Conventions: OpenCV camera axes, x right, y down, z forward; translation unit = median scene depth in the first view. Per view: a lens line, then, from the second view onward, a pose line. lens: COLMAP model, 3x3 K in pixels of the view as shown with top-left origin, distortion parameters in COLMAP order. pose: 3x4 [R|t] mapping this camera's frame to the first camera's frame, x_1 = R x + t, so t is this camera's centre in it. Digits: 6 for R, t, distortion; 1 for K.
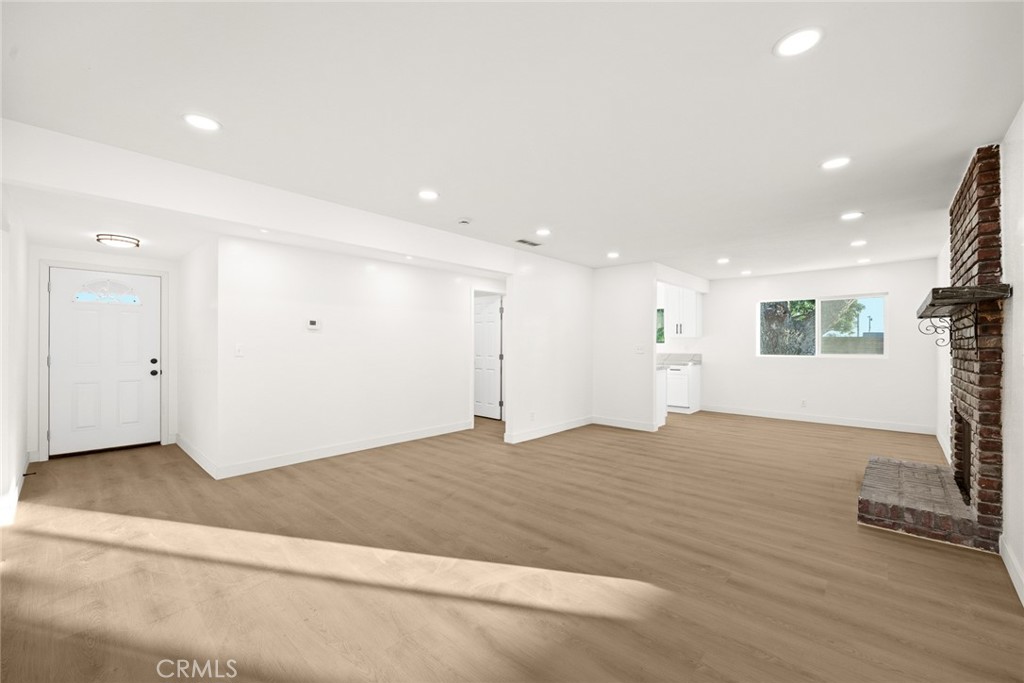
lens RADIAL K [[421.5, 0, 499.2], [0, 421.5, 339.6], [0, 0, 1]] dist [-0.006628, 0.000109]
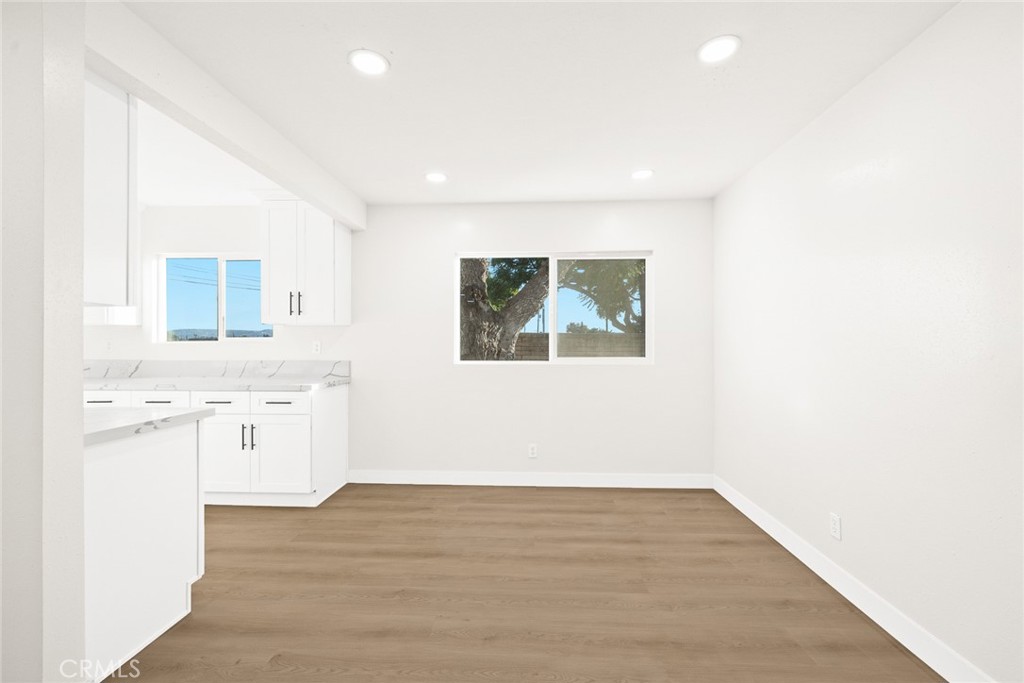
lens RADIAL K [[421.5, 0, 512.4], [0, 421.5, 341.4], [0, 0, 1]] dist [-0.006628, 0.000109]
pose [[0.761431, 0.002392, 0.648241, 0.322346], [-0.006551, 0.999971, 0.004005, 0.009672], [-0.648212, -0.007296, 0.761425, 0.541662]]
